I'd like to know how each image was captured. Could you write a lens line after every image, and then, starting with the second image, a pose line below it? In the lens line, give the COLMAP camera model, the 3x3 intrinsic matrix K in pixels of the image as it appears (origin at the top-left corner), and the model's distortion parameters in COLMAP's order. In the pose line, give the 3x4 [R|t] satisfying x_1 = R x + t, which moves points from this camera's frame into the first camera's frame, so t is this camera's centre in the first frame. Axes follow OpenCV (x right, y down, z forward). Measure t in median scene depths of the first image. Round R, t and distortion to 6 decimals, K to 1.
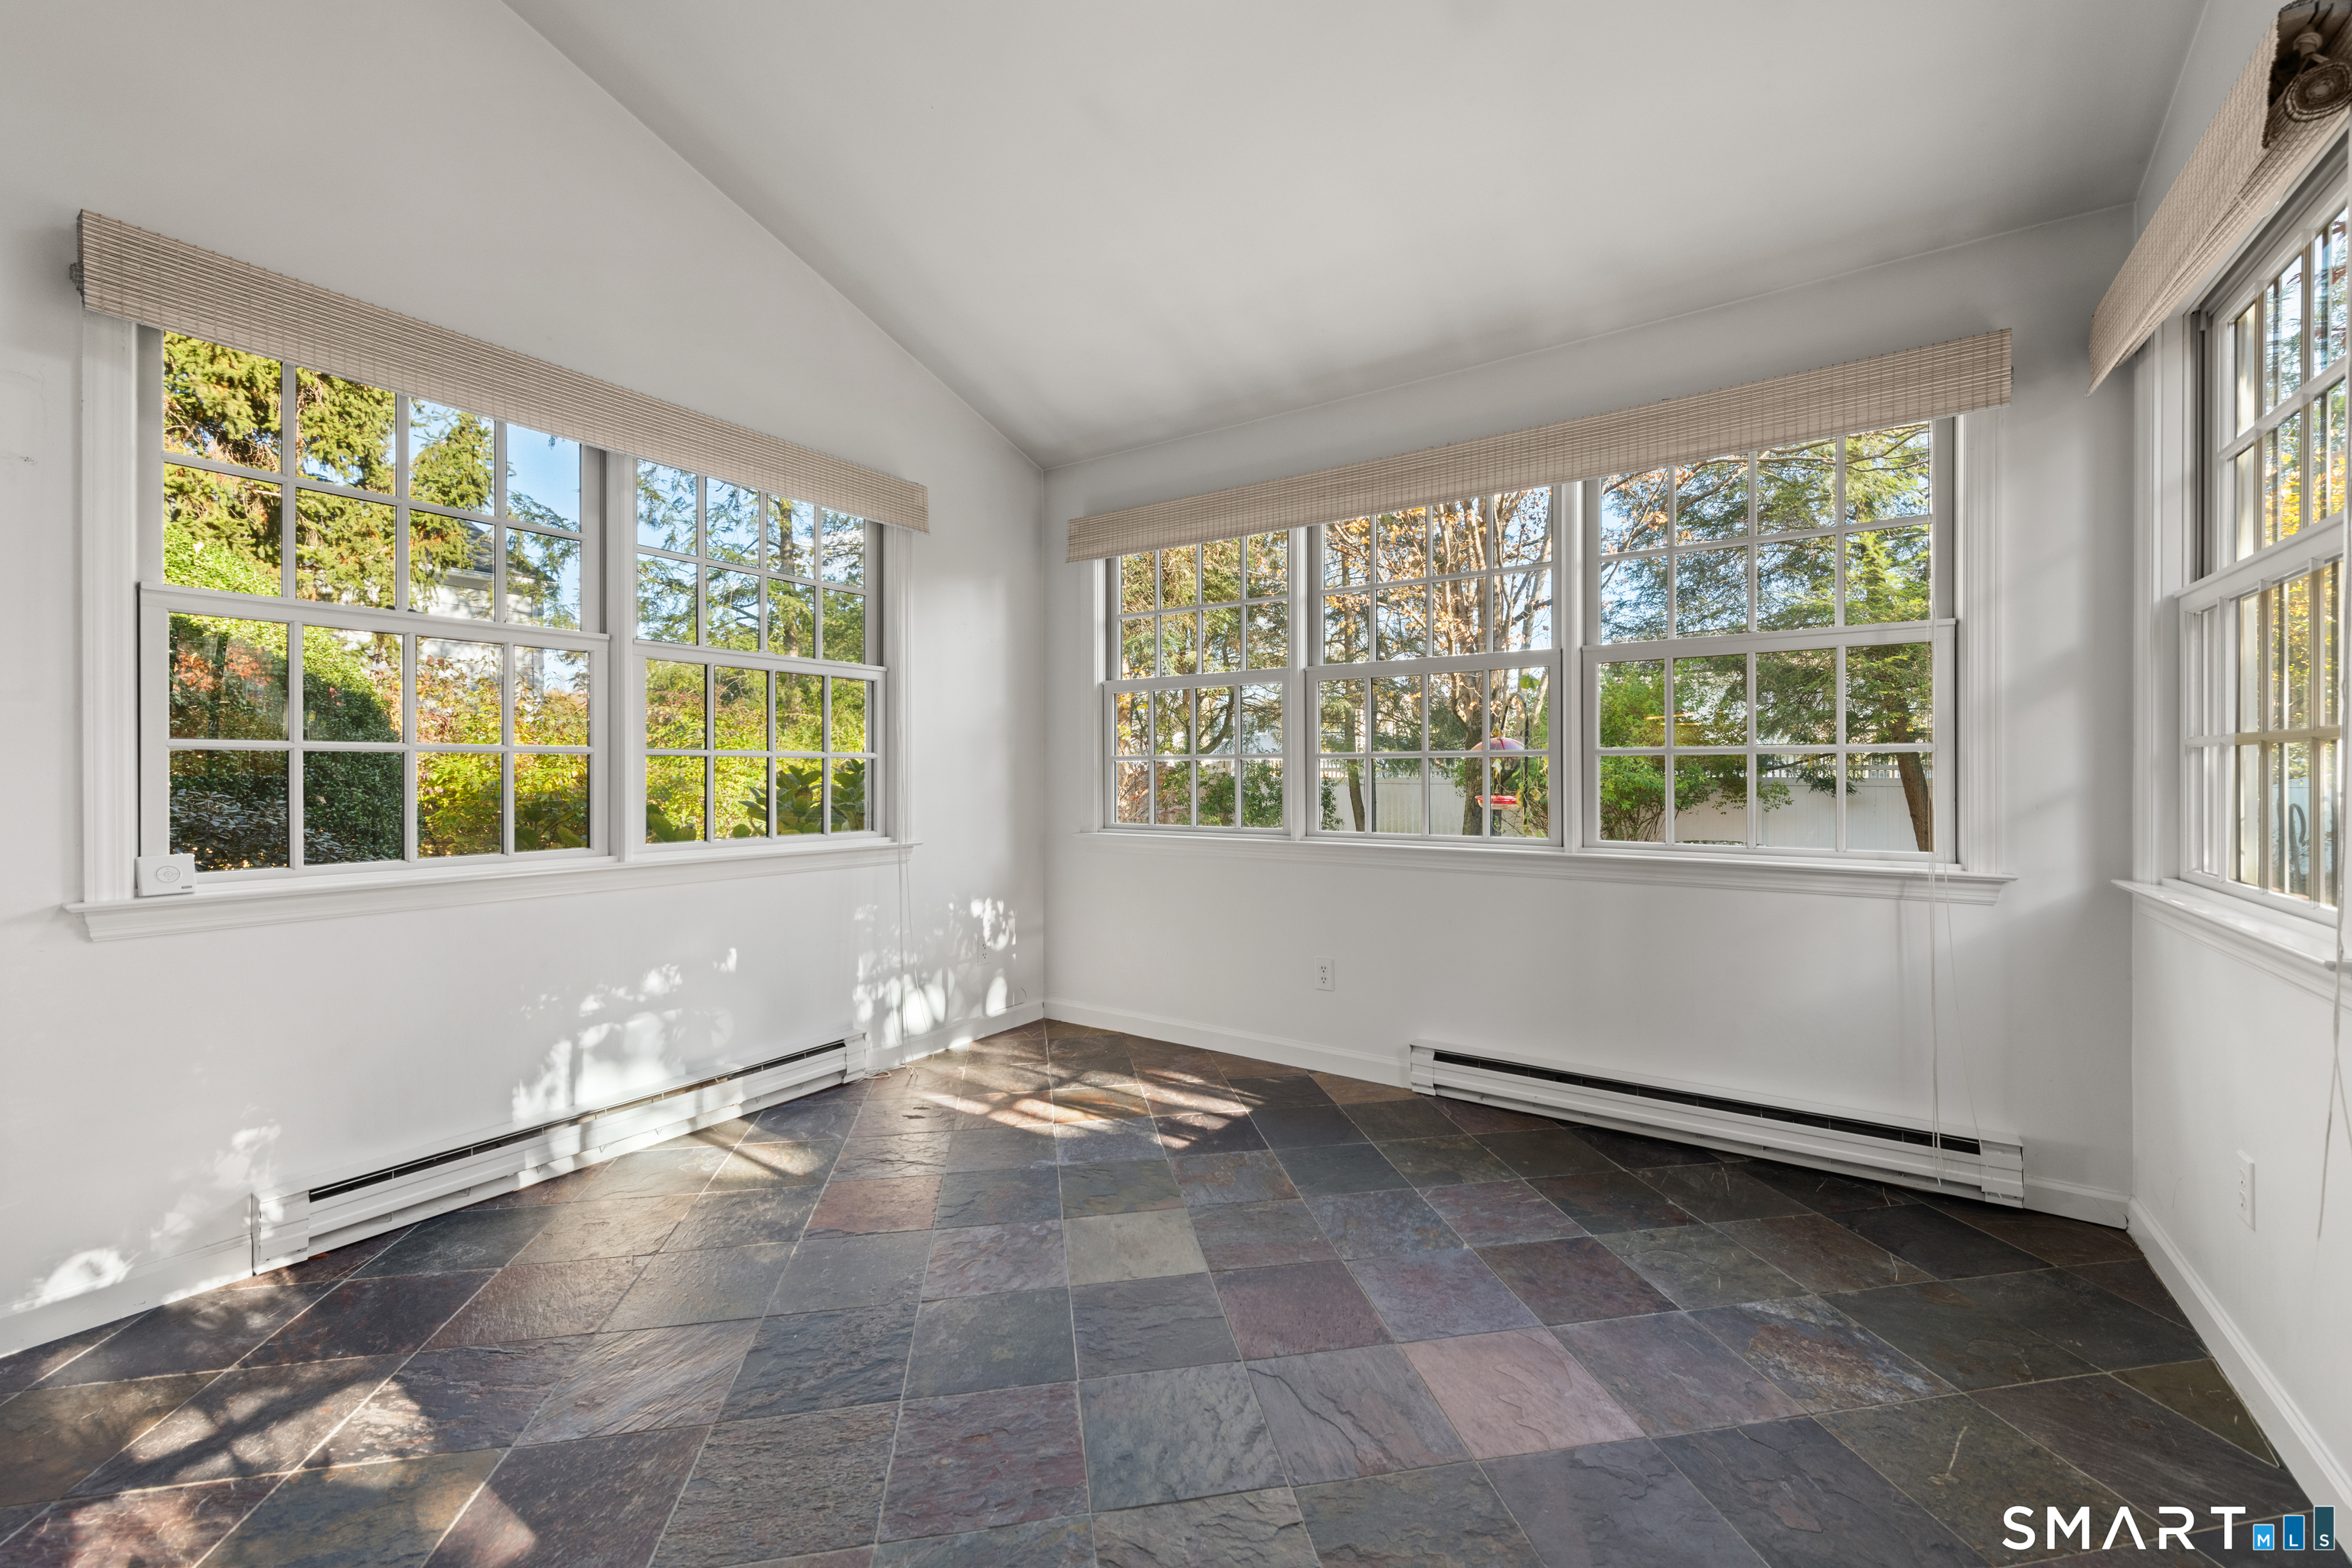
lens RADIAL K [[931.9, 0, 1180.2], [0, 931.9, 773.1], [0, 0, 1]] dist [0.001216, -0.000176]
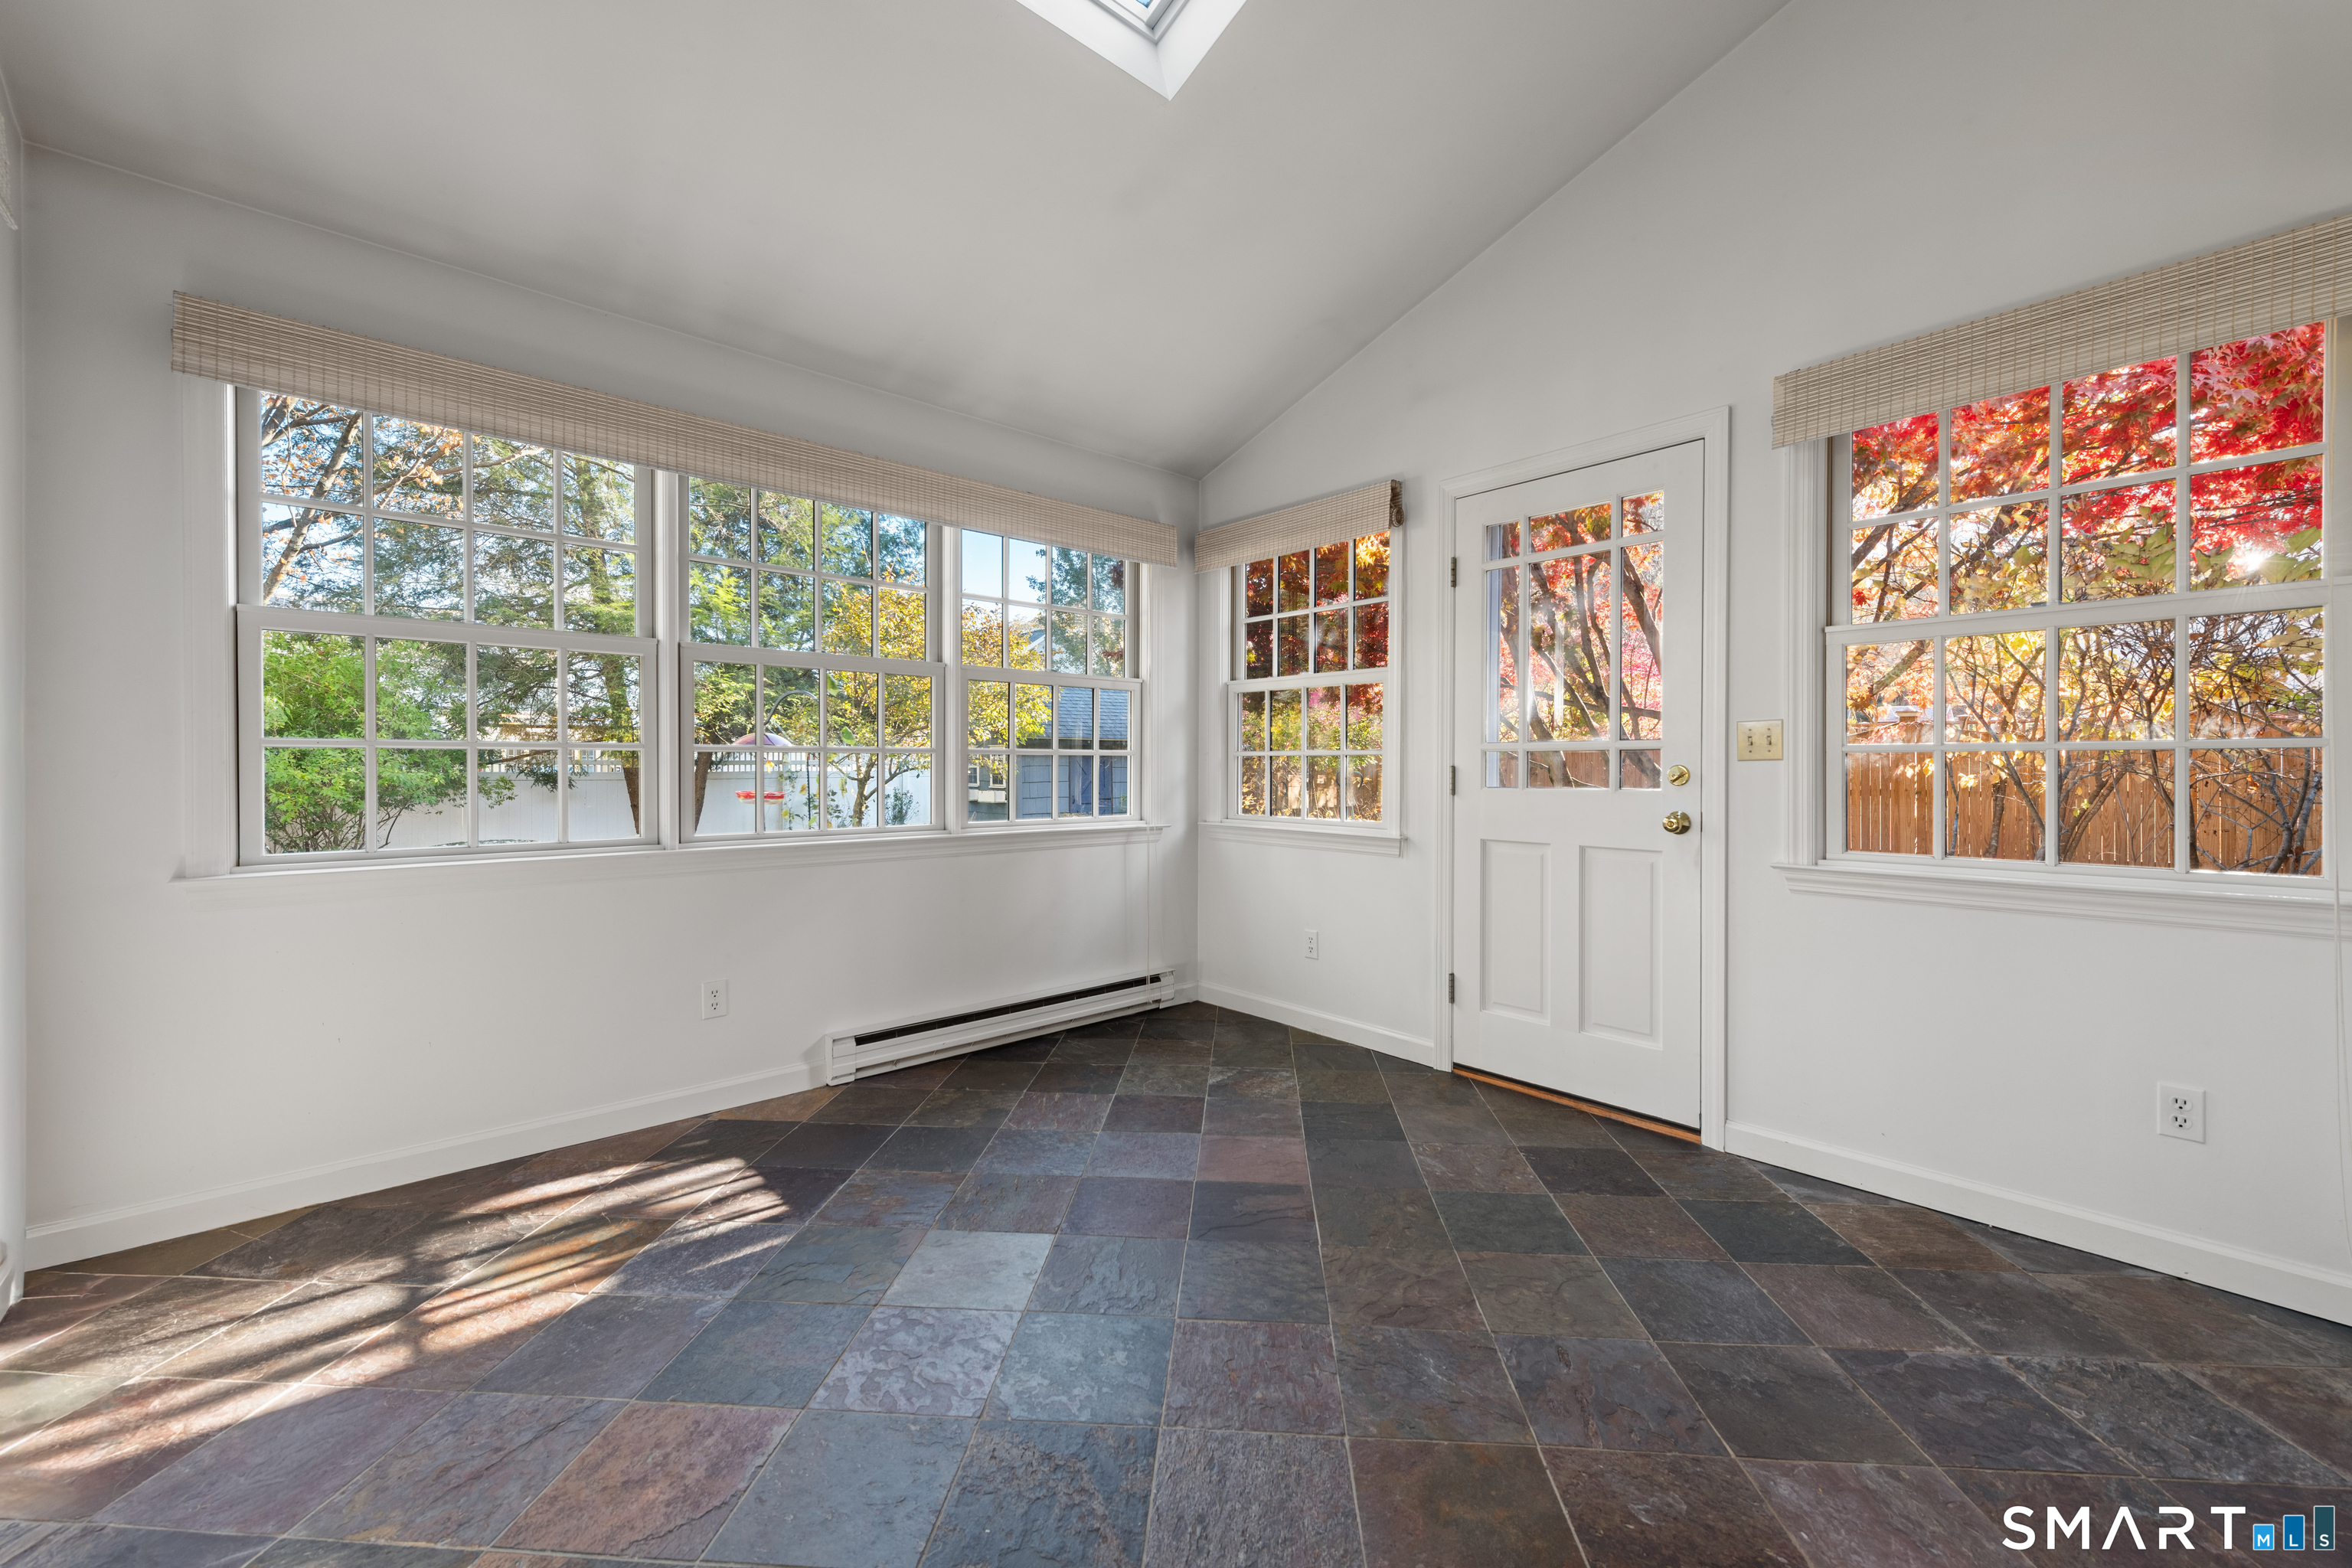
lens RADIAL K [[931.9, 0, 1179.5], [0, 931.9, 780.0], [0, 0, 1]] dist [0.001216, -0.000176]
pose [[0.229111, -0.012441, 0.973321, -0.648693], [-0.000241, 0.999918, 0.012837, -0.000830], [-0.973400, -0.003175, 0.229089, 0.412366]]
